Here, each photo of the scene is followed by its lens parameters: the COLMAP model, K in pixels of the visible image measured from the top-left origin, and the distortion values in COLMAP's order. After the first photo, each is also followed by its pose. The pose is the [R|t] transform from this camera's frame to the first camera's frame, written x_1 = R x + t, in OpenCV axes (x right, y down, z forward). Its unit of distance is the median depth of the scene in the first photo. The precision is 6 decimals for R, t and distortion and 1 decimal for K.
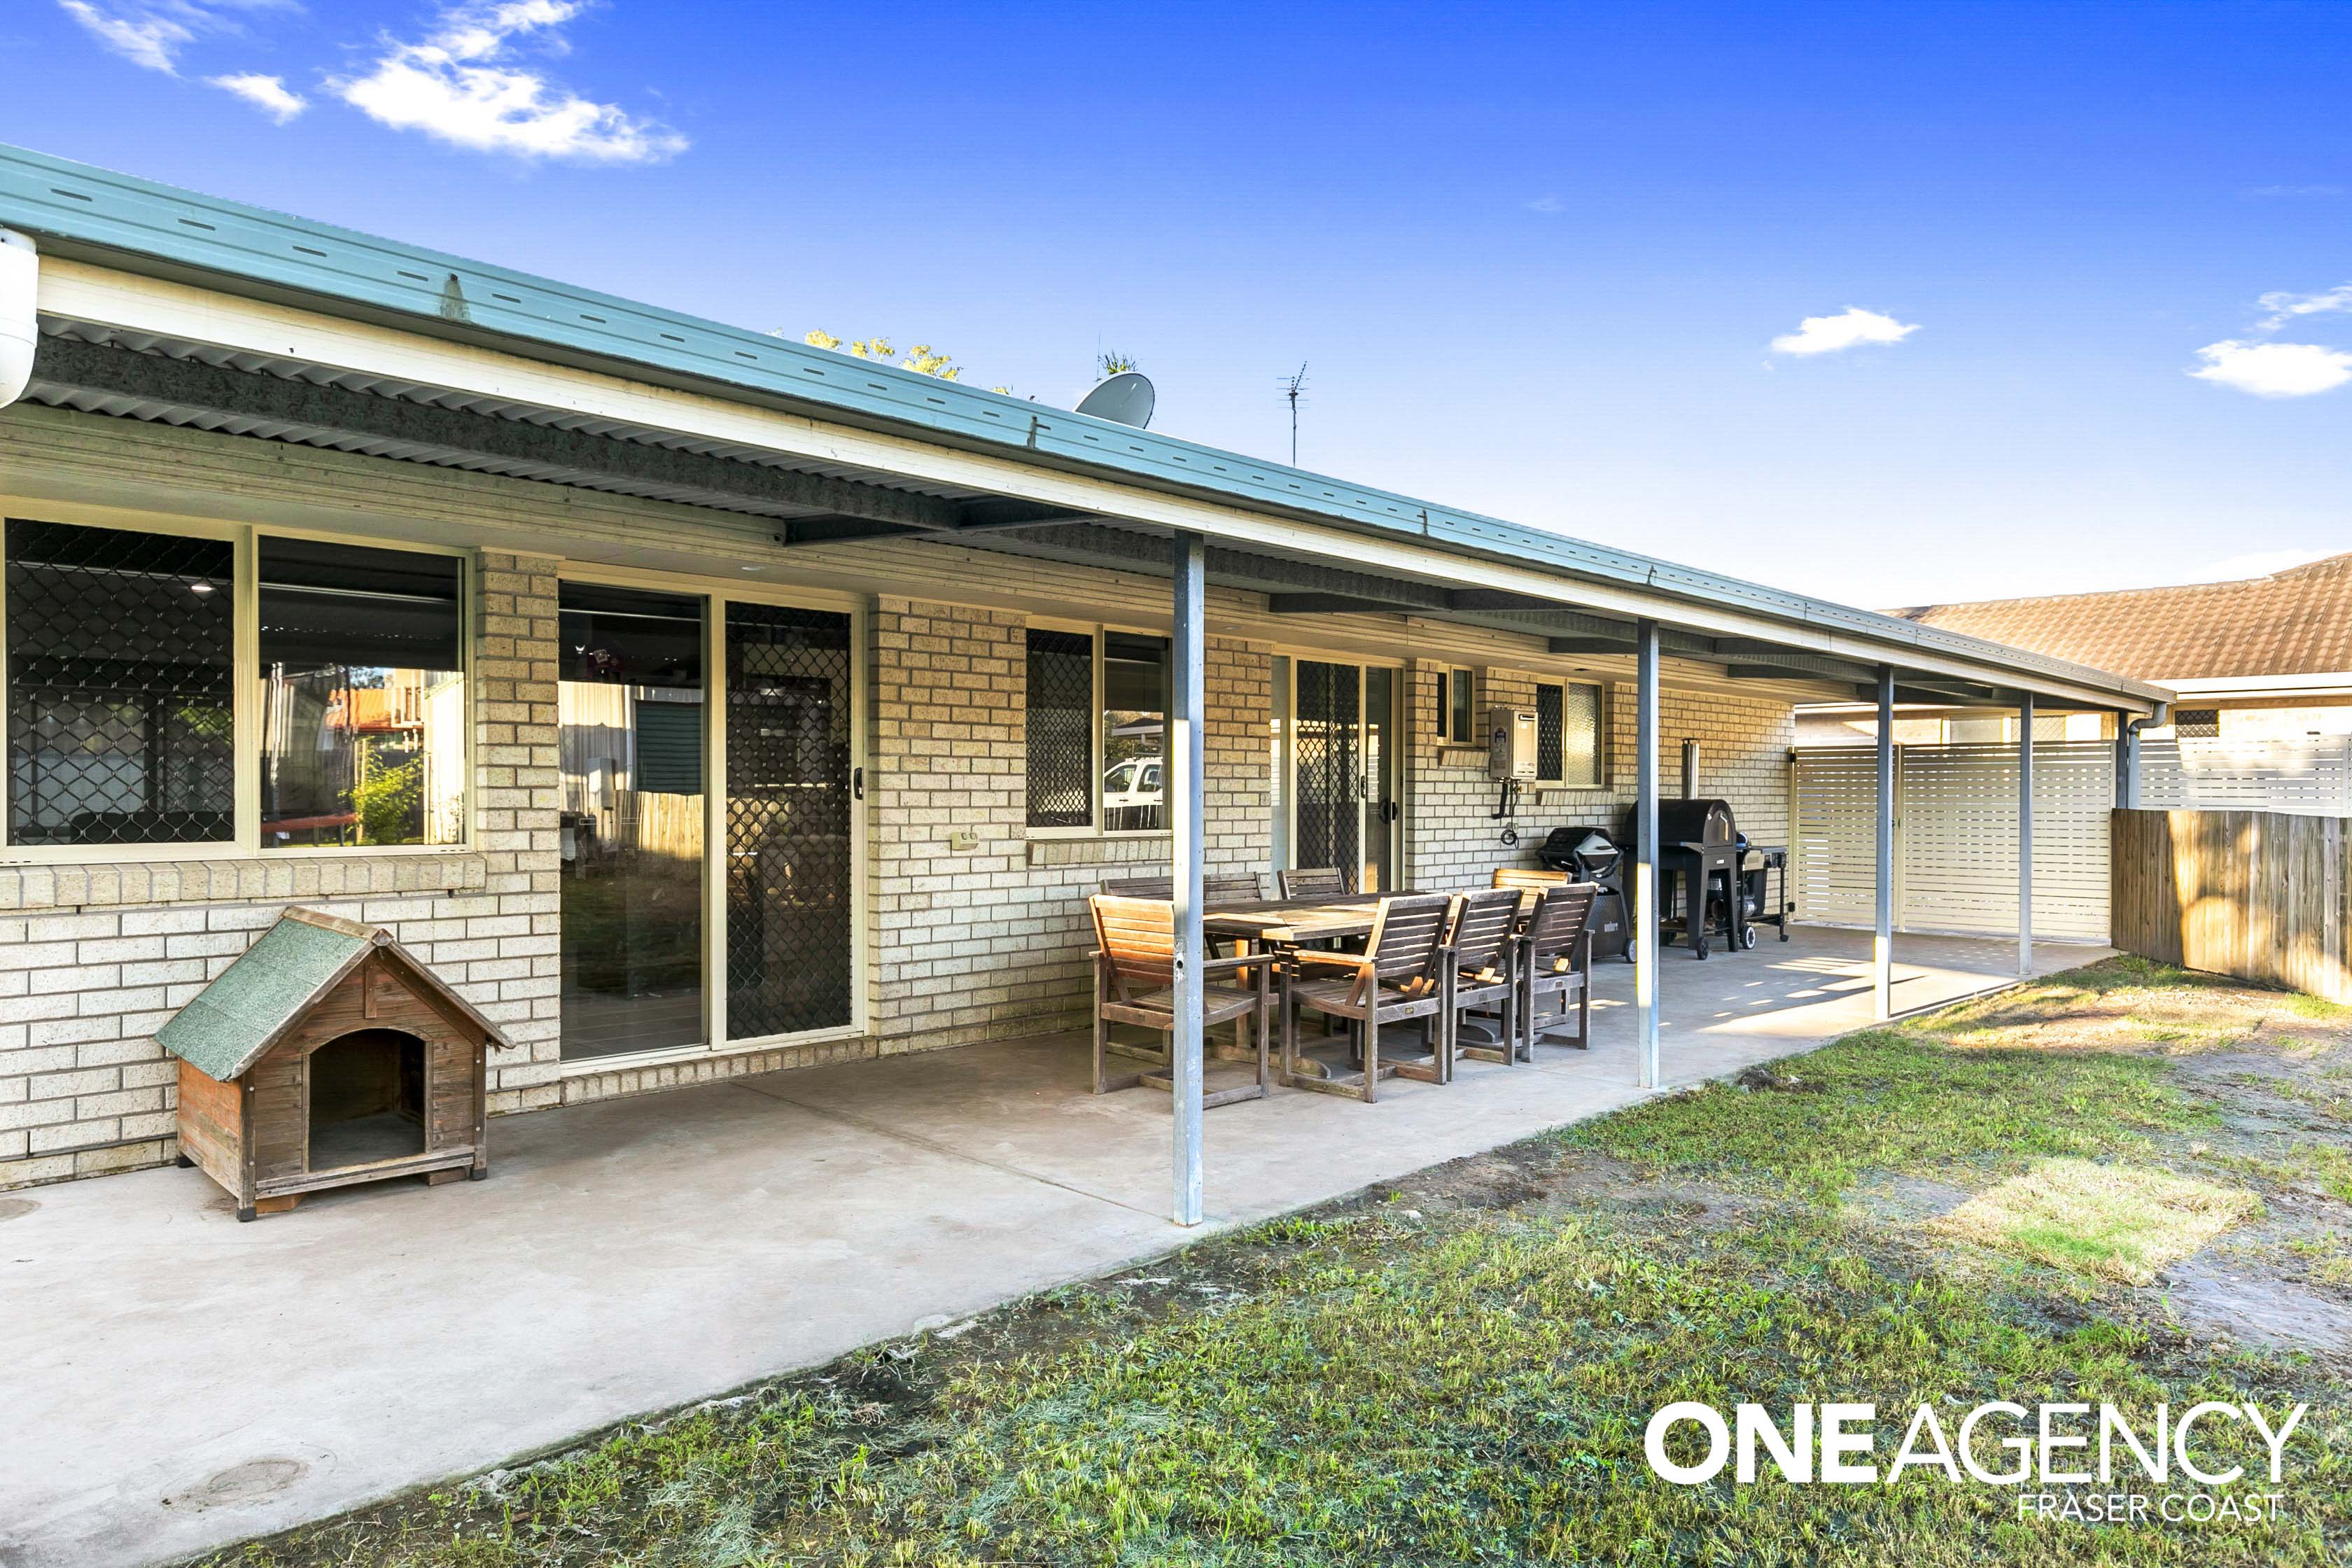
lens RADIAL K [[1437.3, 0, 1176.0], [0, 1437.3, 784.0], [0, 0, 1]] dist [-0.003081, -0.000462]
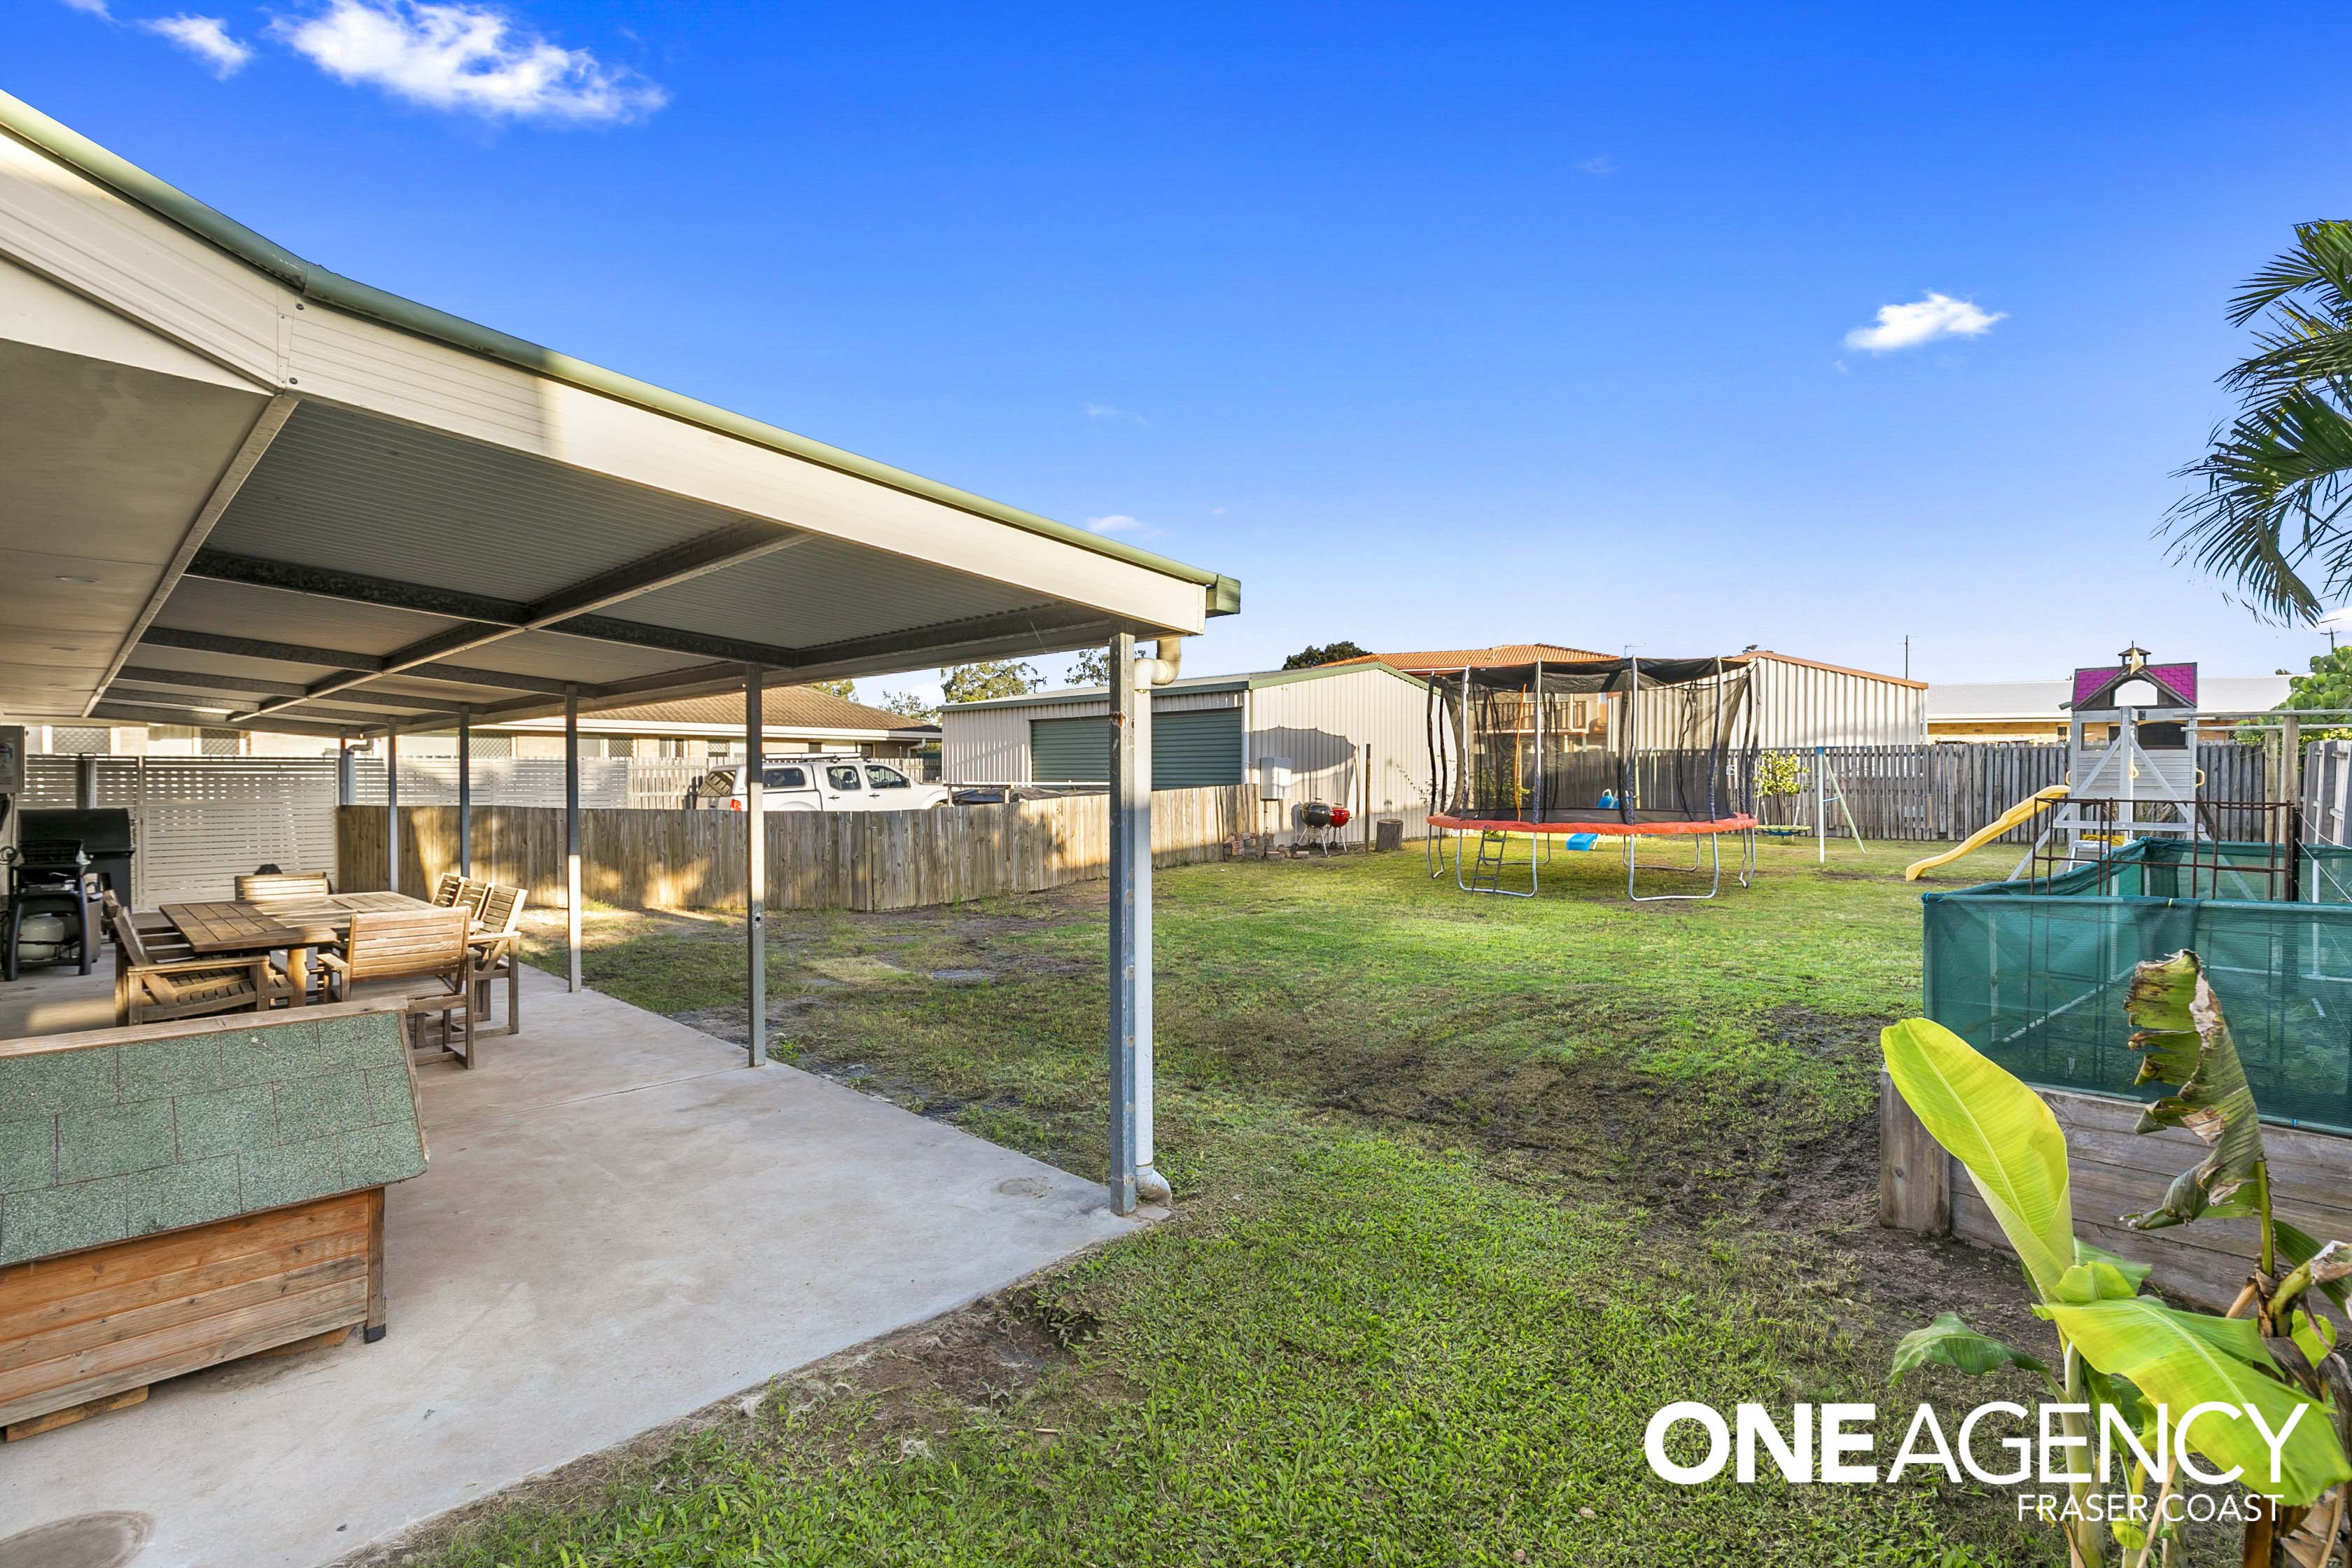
lens RADIAL K [[1049.6, 0, 1176.0], [0, 1049.6, 784.0], [0, 0, 1]] dist [0.017153, 0.000013]
pose [[-0.009482, -0.003538, 0.999949, -1.353418], [-0.010497, 0.999939, 0.003439, -0.056540], [-0.999900, -0.010464, -0.009519, 0.510724]]
